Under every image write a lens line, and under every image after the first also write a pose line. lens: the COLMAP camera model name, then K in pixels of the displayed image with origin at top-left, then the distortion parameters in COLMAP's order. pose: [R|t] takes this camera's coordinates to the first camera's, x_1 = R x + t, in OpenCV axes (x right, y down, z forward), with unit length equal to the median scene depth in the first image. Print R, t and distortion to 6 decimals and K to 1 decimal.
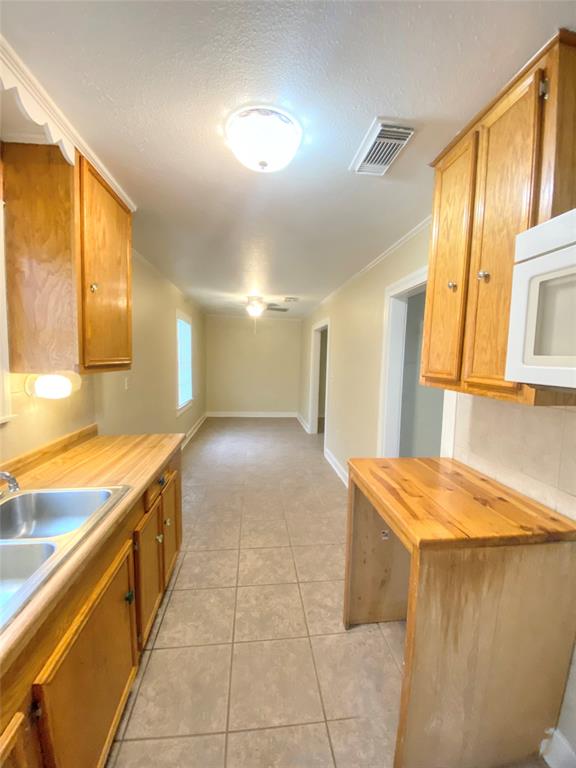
lens RADIAL K [[313.2, 0, 291.0], [0, 313.2, 387.2], [0, 0, 1]] dist [0.001837, -0.000046]
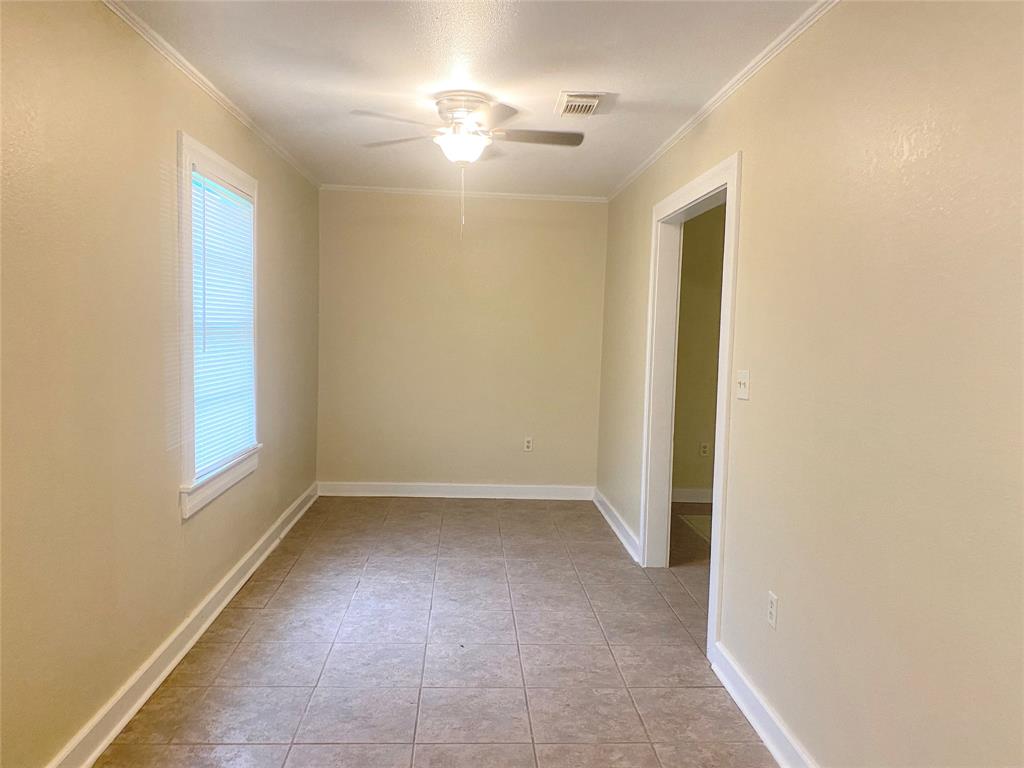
lens RADIAL K [[769.9, 0, 510.9], [0, 769.9, 383.7], [0, 0, 1]] dist [0.002491, 0.001150]
pose [[0.998057, 0.006603, -0.061962, -0.024578], [-0.007778, 0.999794, -0.018747, -0.013034], [0.061825, 0.019192, 0.997902, 0.297396]]
